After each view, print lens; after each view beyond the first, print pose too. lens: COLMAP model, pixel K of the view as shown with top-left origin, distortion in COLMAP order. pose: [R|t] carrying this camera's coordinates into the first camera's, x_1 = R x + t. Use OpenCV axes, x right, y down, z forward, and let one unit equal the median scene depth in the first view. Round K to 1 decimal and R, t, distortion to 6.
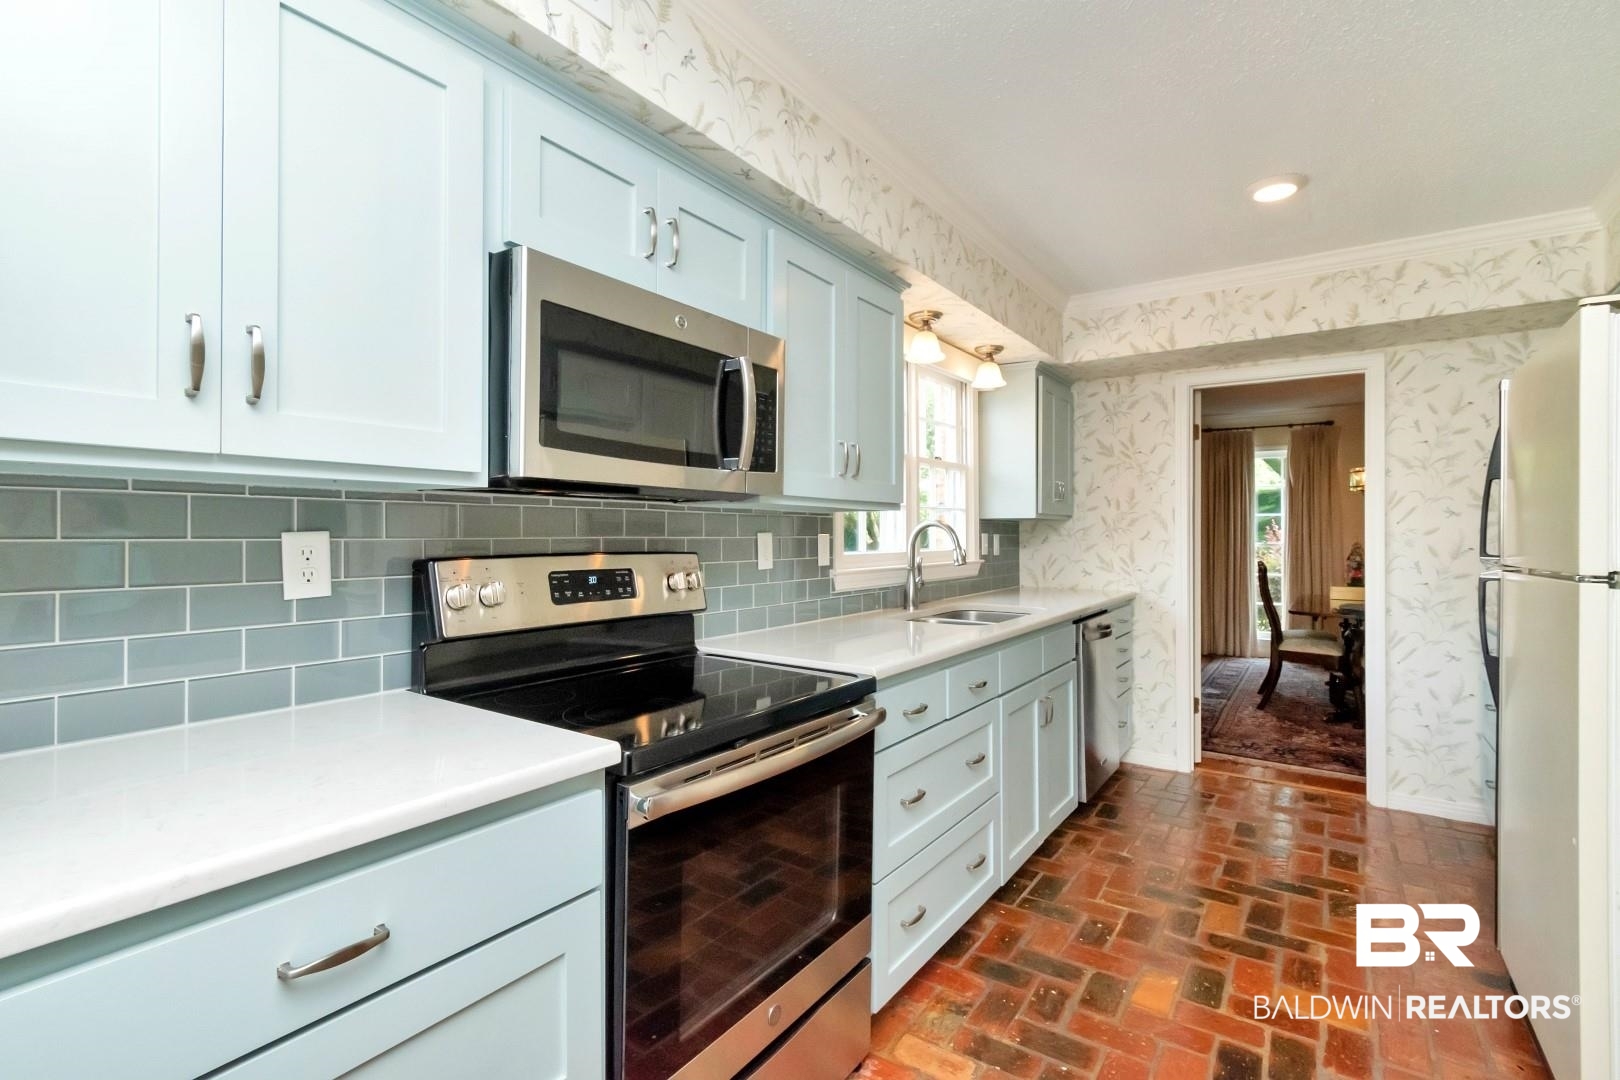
lens RADIAL K [[736.1, 0, 810.0], [0, 736.1, 540.0], [0, 0, 1]] dist [-0.002445, -0.000225]
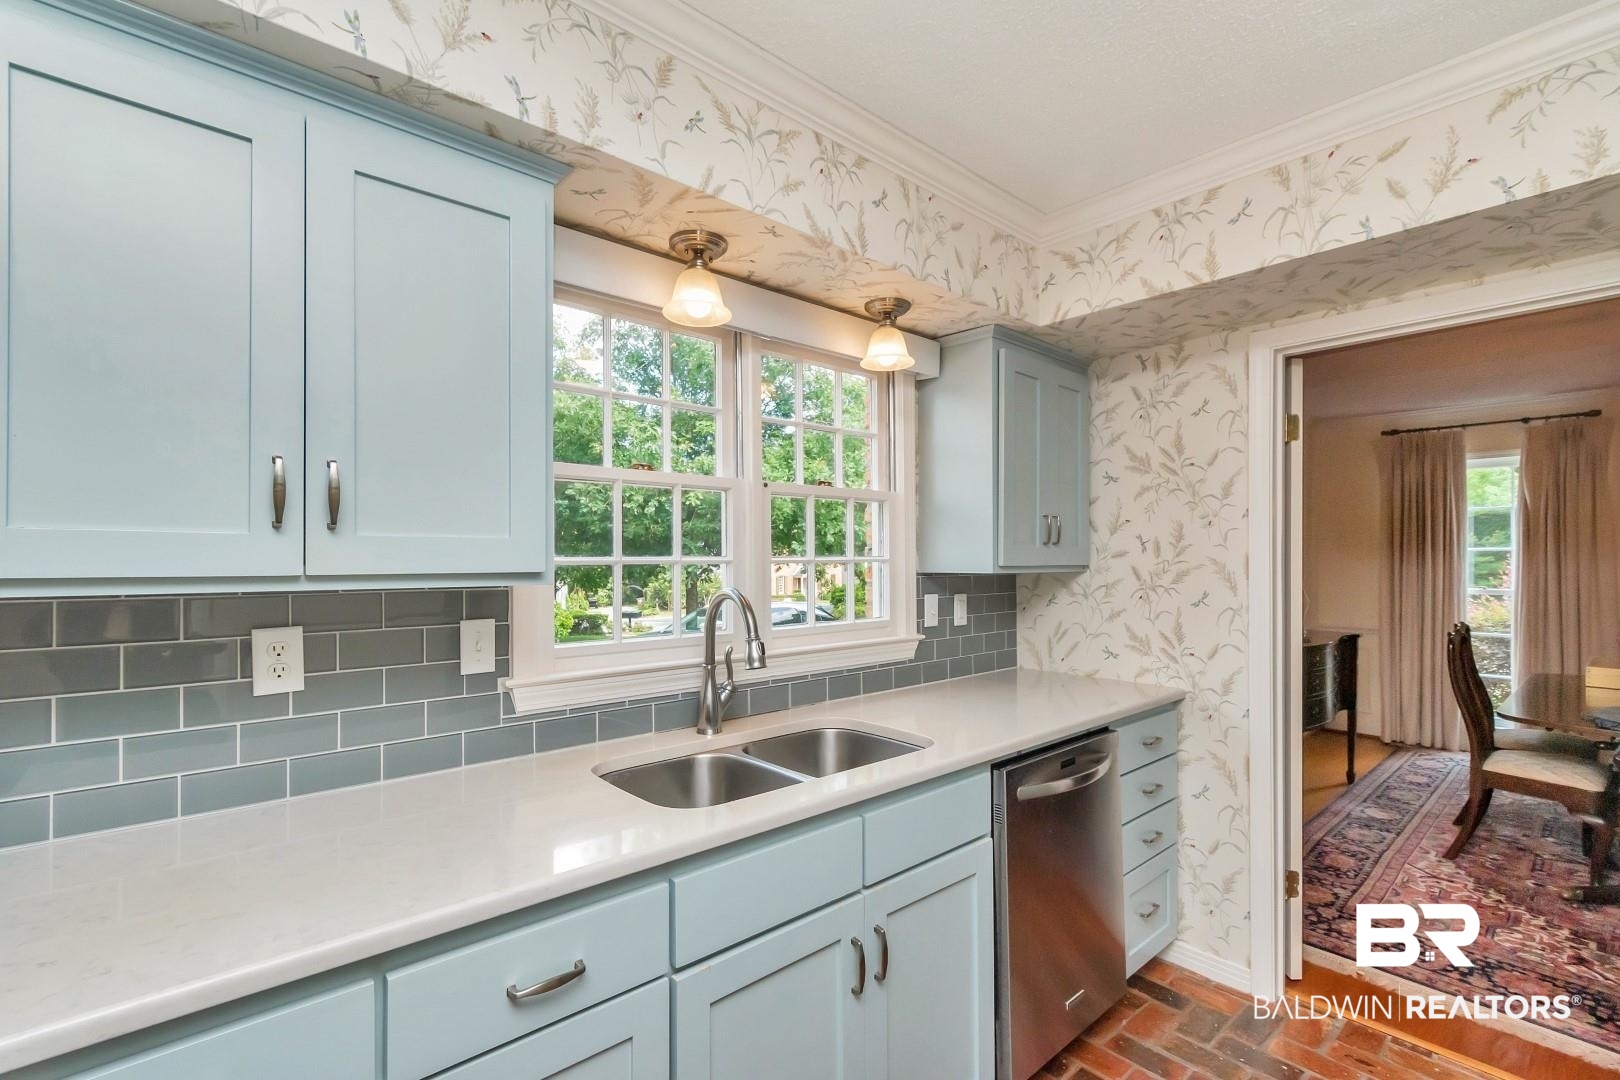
lens RADIAL K [[719.5, 0, 811.7], [0, 719.5, 566.1], [0, 0, 1]] dist [-0.001222, -0.000018]
pose [[0.973435, 0.000074, -0.228964, 0.276598], [0.000095, 1.000000, 0.000725, -0.034351], [0.228964, -0.000727, 0.973435, 0.338409]]
